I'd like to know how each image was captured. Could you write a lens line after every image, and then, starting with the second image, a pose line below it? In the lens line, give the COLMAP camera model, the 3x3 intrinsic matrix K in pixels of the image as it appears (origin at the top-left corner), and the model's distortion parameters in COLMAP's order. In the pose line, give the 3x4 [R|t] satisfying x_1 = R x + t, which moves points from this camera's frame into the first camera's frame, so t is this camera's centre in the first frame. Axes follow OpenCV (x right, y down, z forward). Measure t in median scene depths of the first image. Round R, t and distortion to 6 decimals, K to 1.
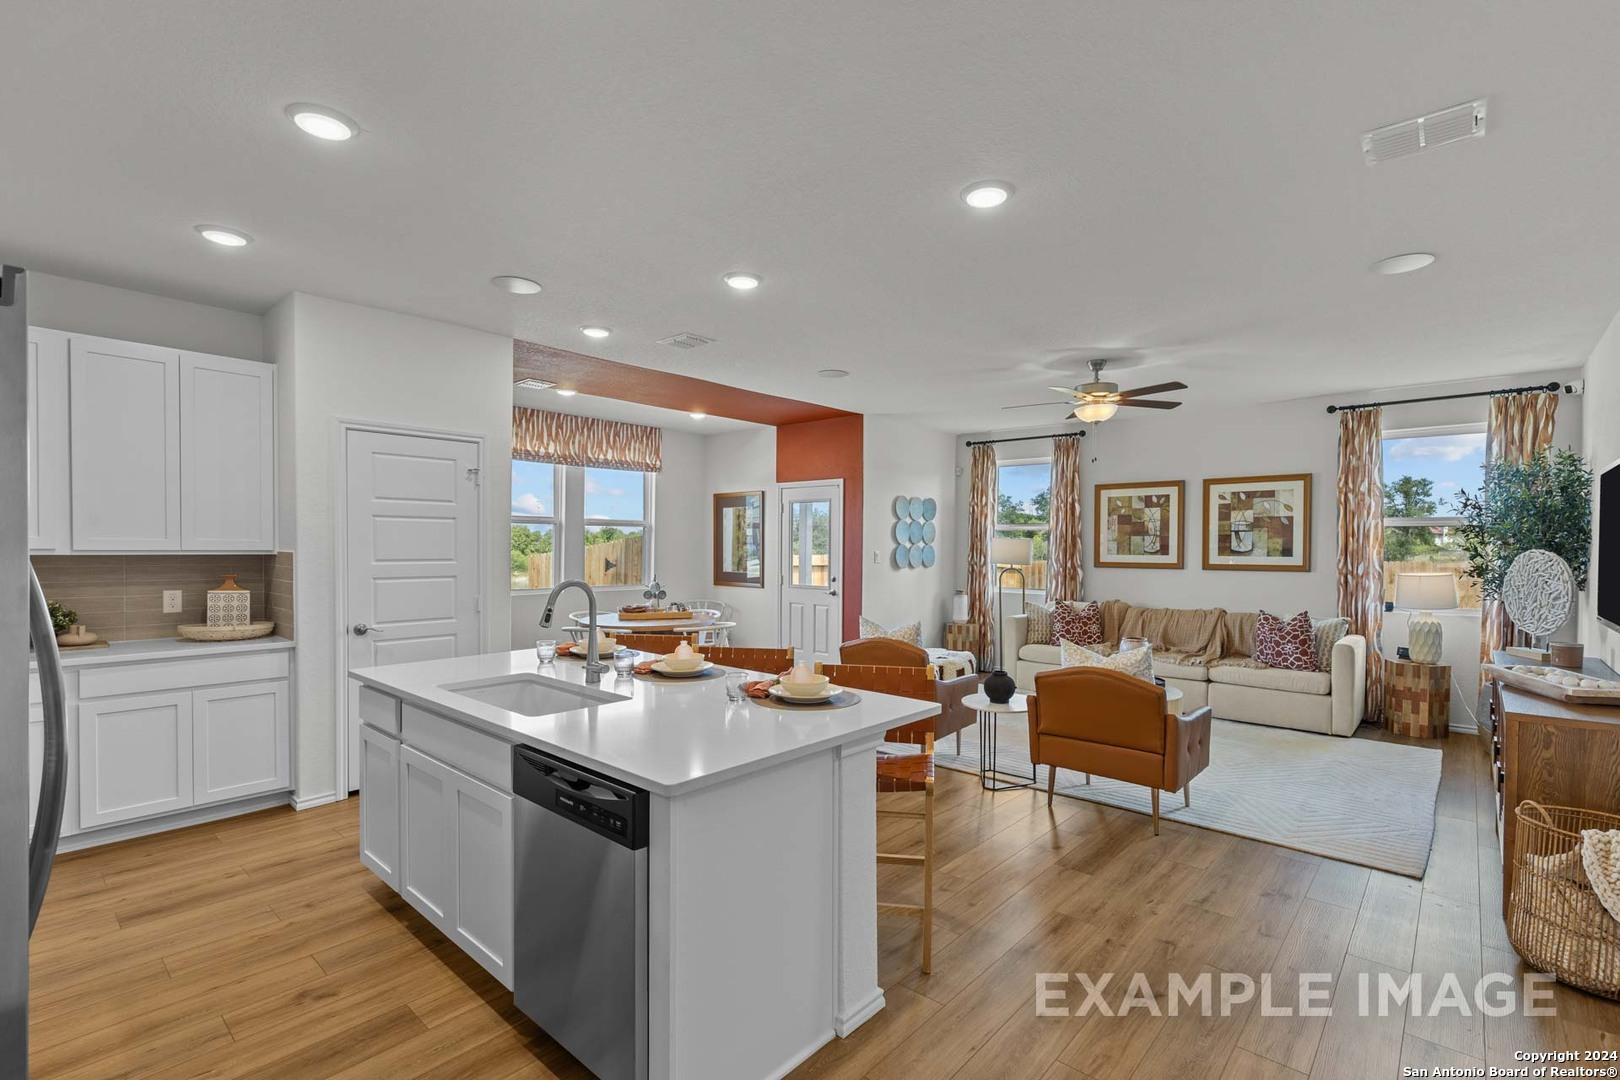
lens RADIAL K [[727.1, 0, 817.9], [0, 727.1, 545.9], [0, 0, 1]] dist [0.001755, 0.000240]
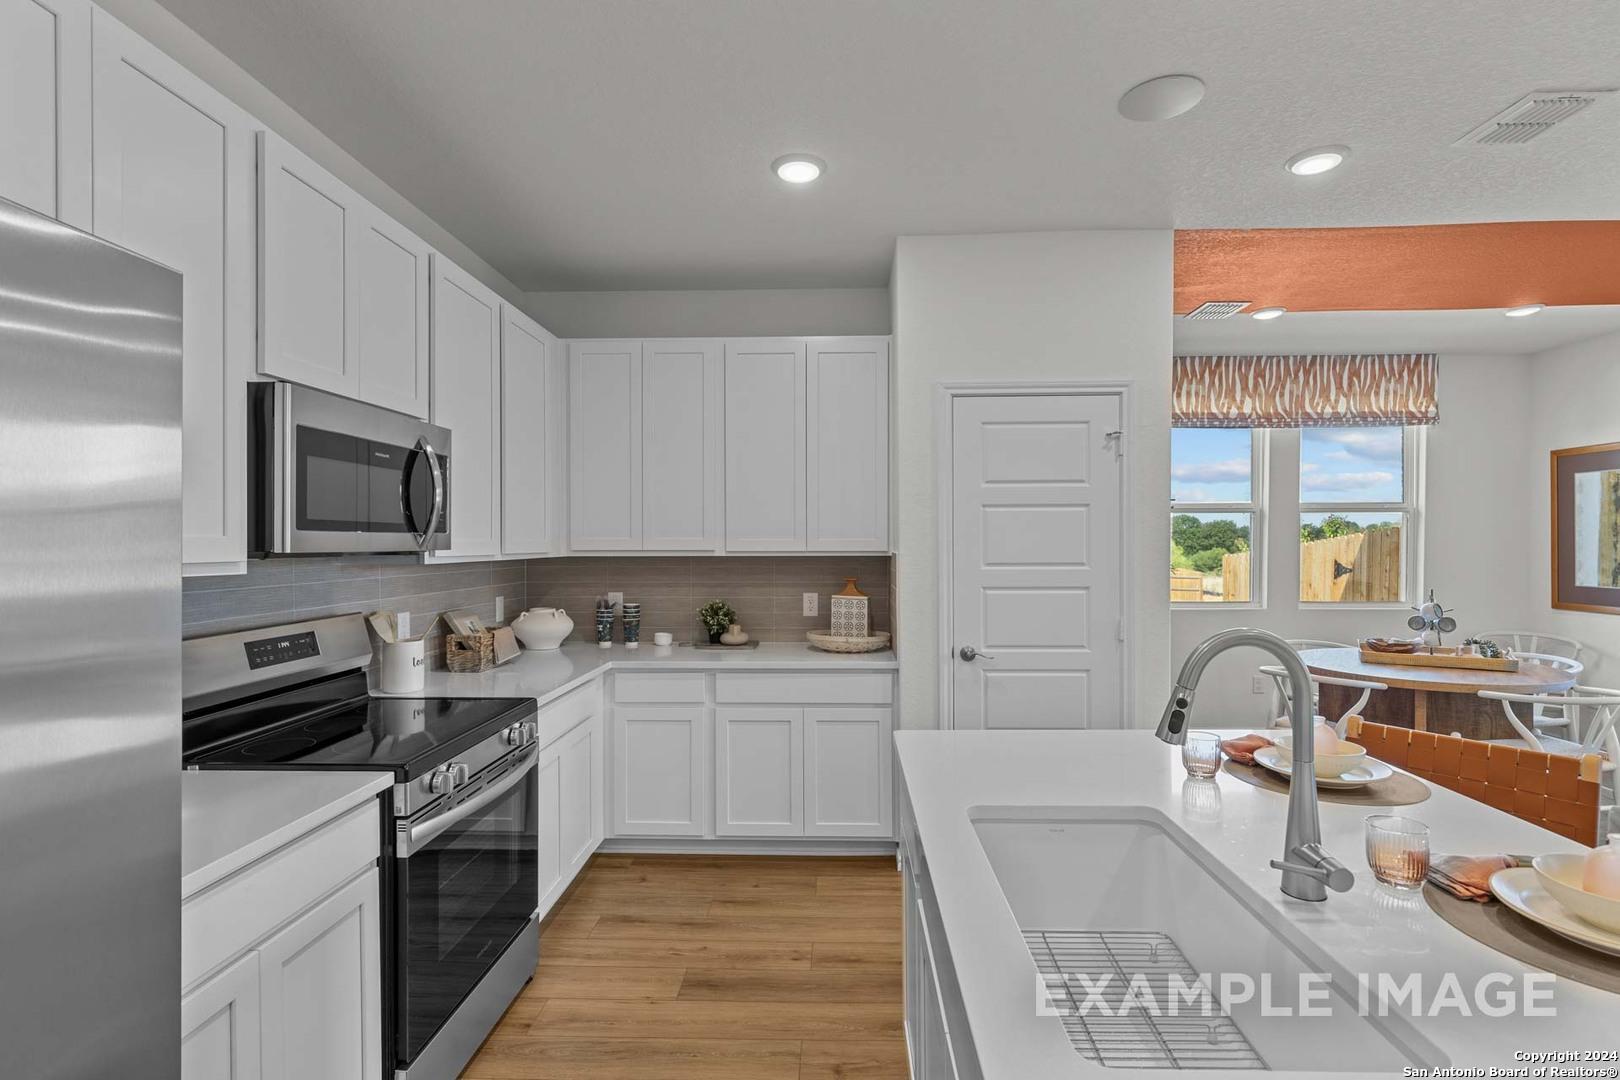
lens RADIAL K [[779.7, 0, 808.4], [0, 779.7, 551.8], [0, 0, 1]] dist [-0.000047, -0.000286]
pose [[0.639213, 0.001386, -0.769029, -0.067049], [0.007053, 0.999946, 0.007665, -0.000372], [0.768998, -0.010324, 0.639168, 0.225633]]
